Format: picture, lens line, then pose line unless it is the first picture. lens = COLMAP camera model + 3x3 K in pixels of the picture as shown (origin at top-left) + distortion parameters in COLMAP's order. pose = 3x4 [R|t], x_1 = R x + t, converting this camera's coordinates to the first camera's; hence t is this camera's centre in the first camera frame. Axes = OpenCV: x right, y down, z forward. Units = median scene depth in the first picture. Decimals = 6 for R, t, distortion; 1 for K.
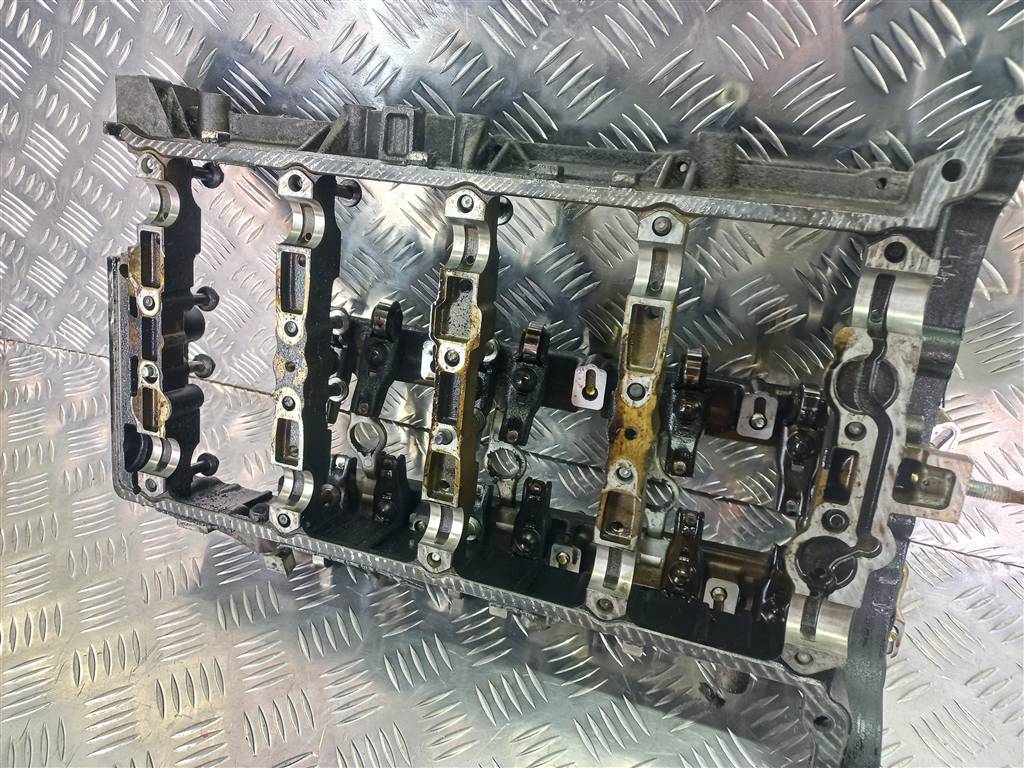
lens RADIAL K [[747.8, 0, 506.2], [0, 747.8, 388.3], [0, 0, 1]] dist [0.057316, -0.039575]
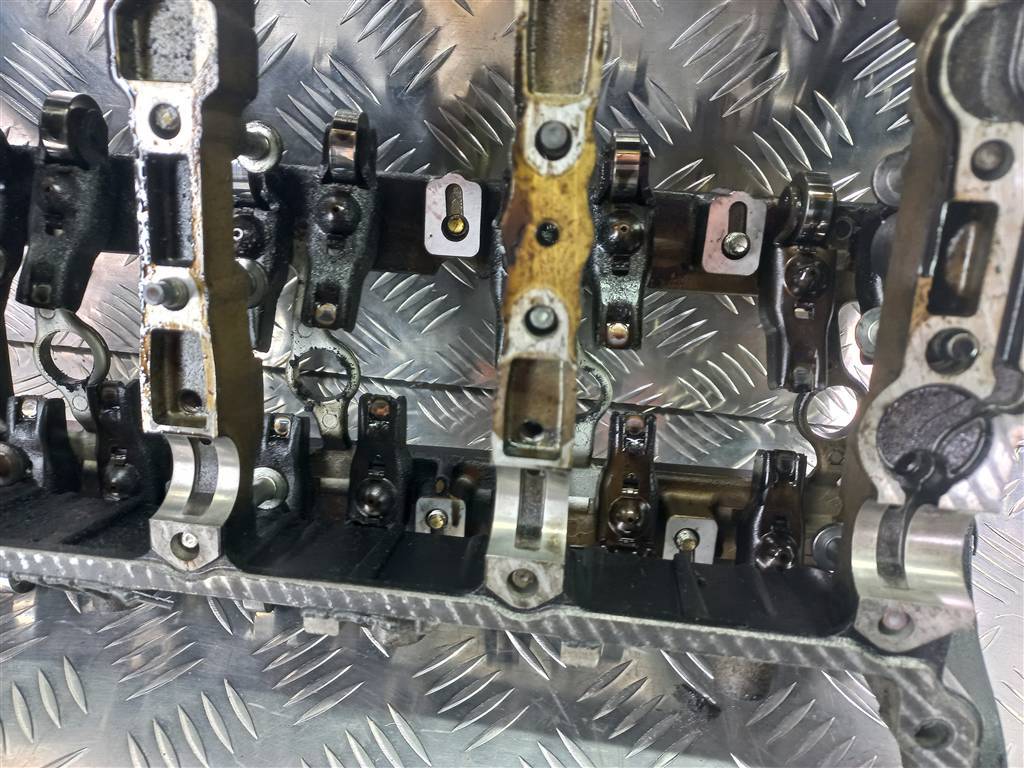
lens RADIAL K [[747.8, 0, 521.1], [0, 747.8, 385.9], [0, 0, 1]] dist [0.057316, -0.039575]
pose [[0.974242, -0.092574, 0.205628, 0.031830], [0.091081, 0.995703, 0.016735, 0.131214], [-0.206294, 0.002425, 0.978487, 0.444336]]
